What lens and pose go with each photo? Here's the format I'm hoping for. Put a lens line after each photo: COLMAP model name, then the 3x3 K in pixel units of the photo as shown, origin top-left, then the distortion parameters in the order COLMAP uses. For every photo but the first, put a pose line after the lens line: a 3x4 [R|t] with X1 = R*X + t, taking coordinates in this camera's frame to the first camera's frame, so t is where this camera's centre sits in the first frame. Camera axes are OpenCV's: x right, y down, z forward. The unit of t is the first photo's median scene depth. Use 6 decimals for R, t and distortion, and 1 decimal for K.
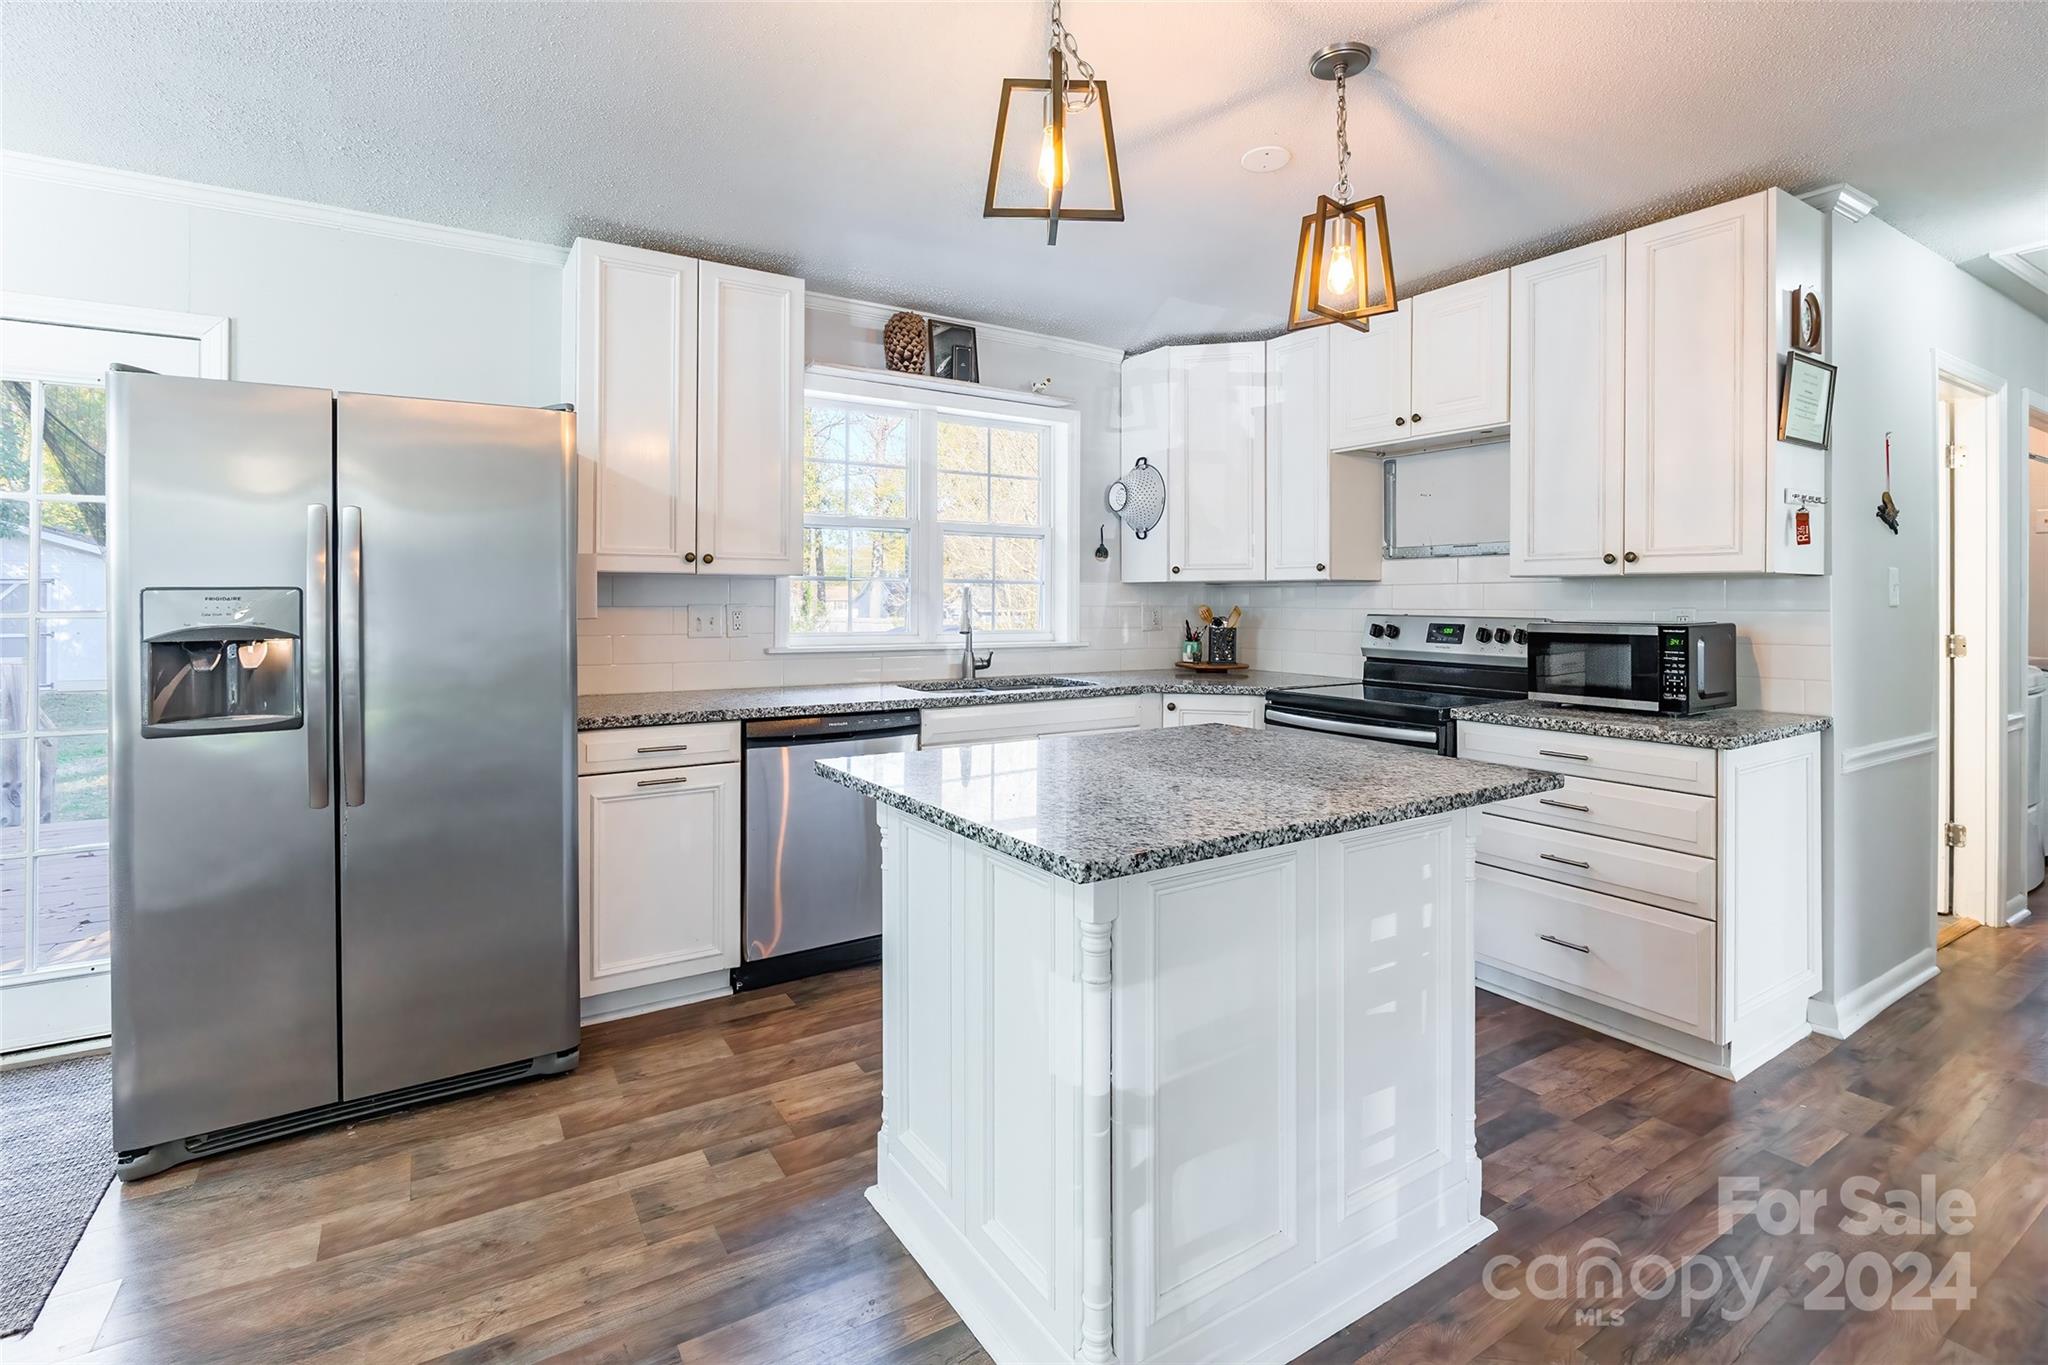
lens RADIAL K [[925.4, 0, 1047.1], [0, 925.4, 606.3], [0, 0, 1]] dist [-0.010255, 0.000085]
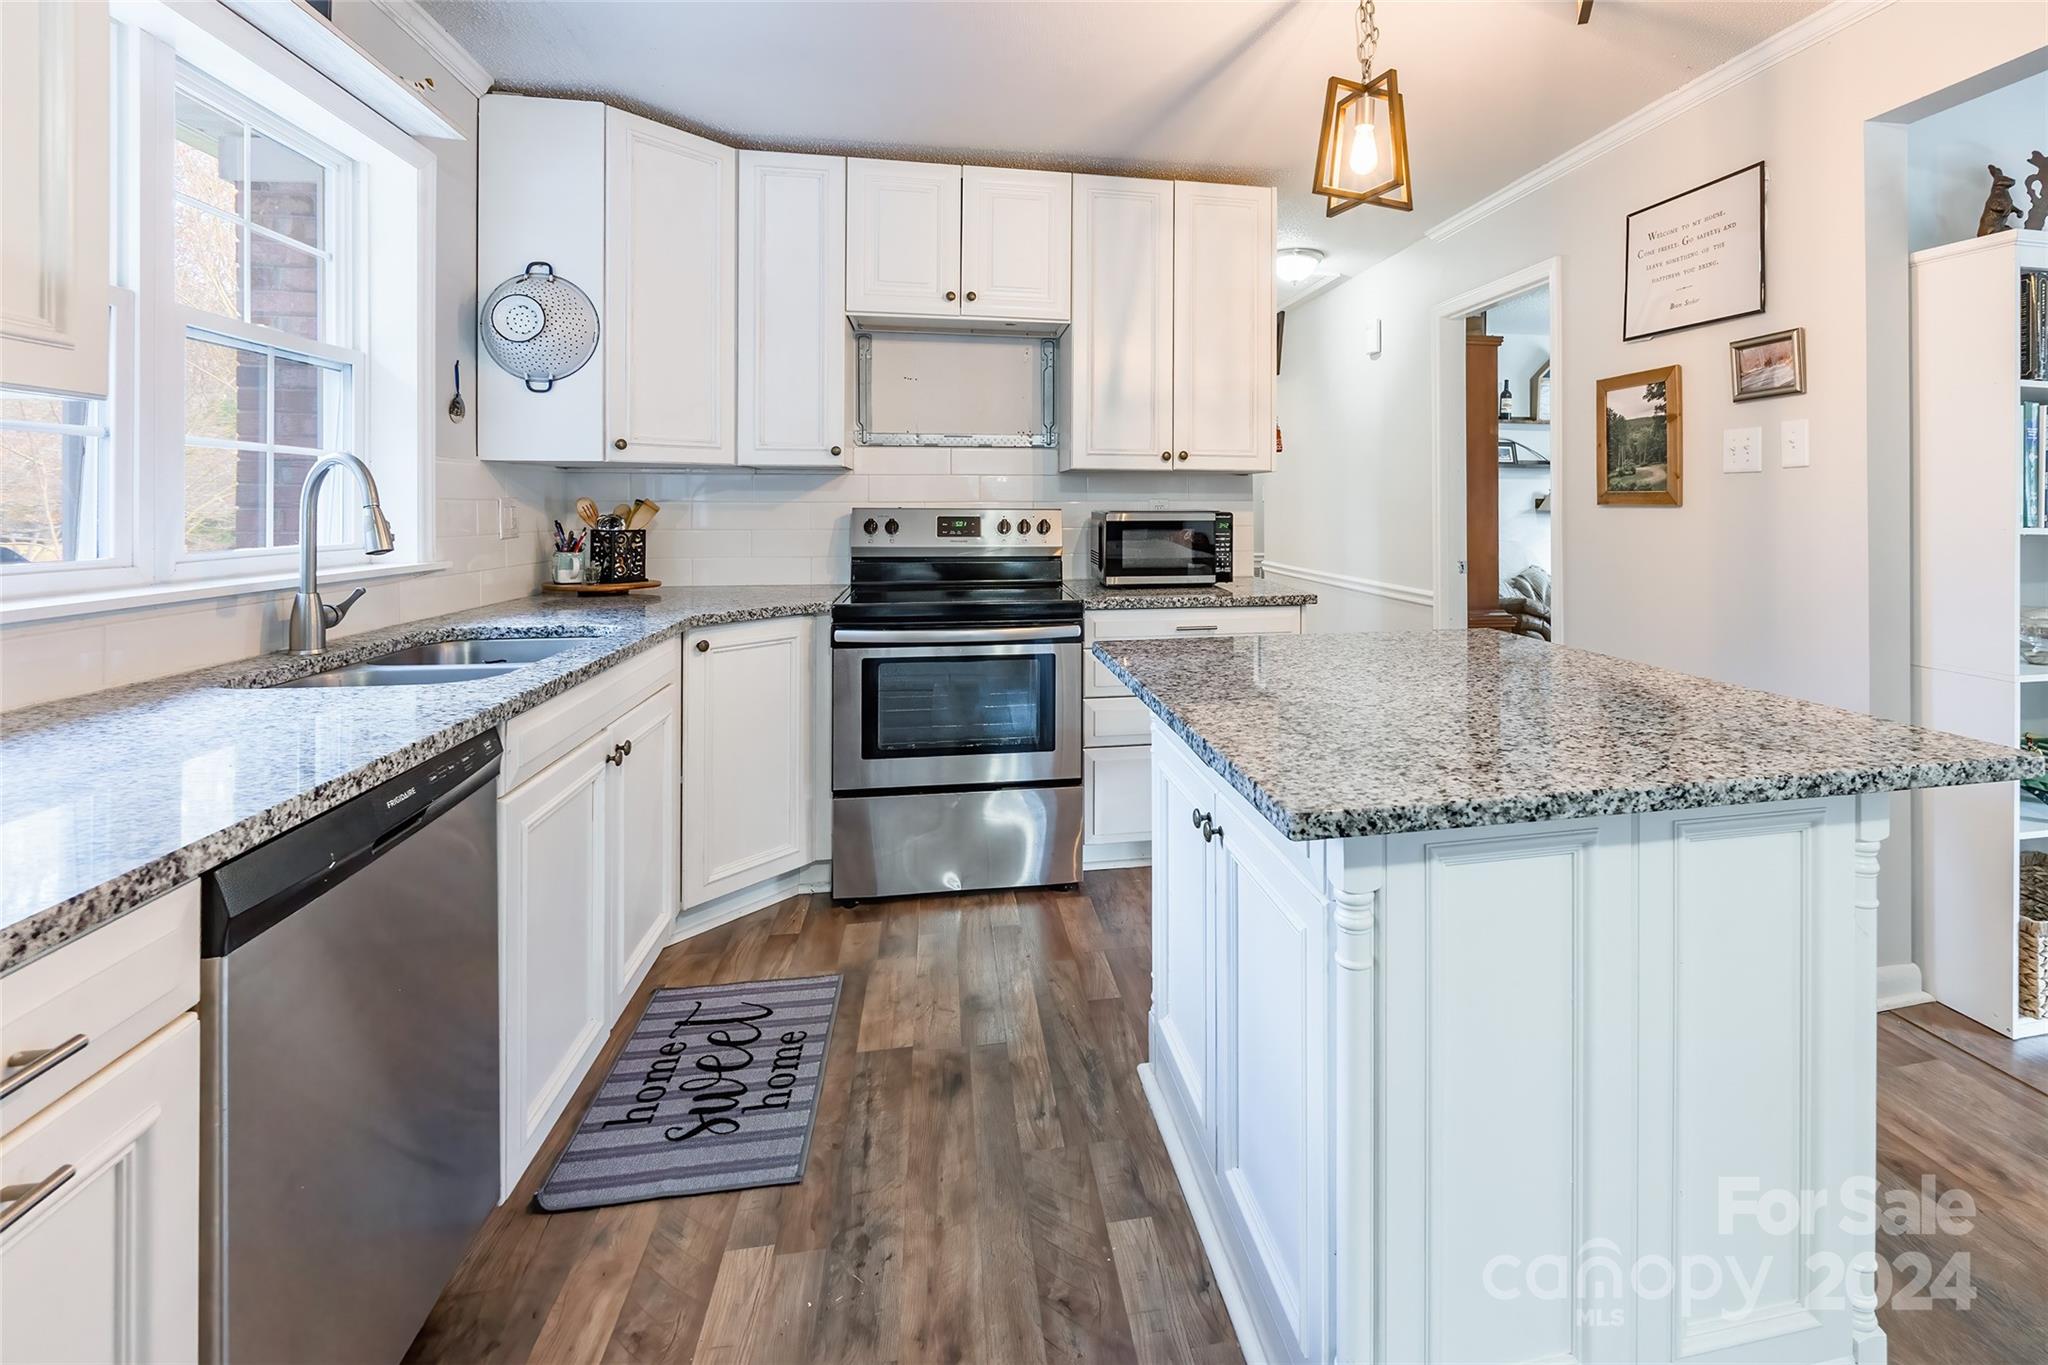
lens RADIAL K [[925.4, 0, 1116.1], [0, 925.4, 488.5], [0, 0, 1]] dist [-0.010255, 0.000085]
pose [[0.395764, 0.011034, 0.918286, -0.383182], [0.004342, 0.999894, -0.013886, 0.004200], [-0.918342, 0.009483, 0.395674, 0.476251]]
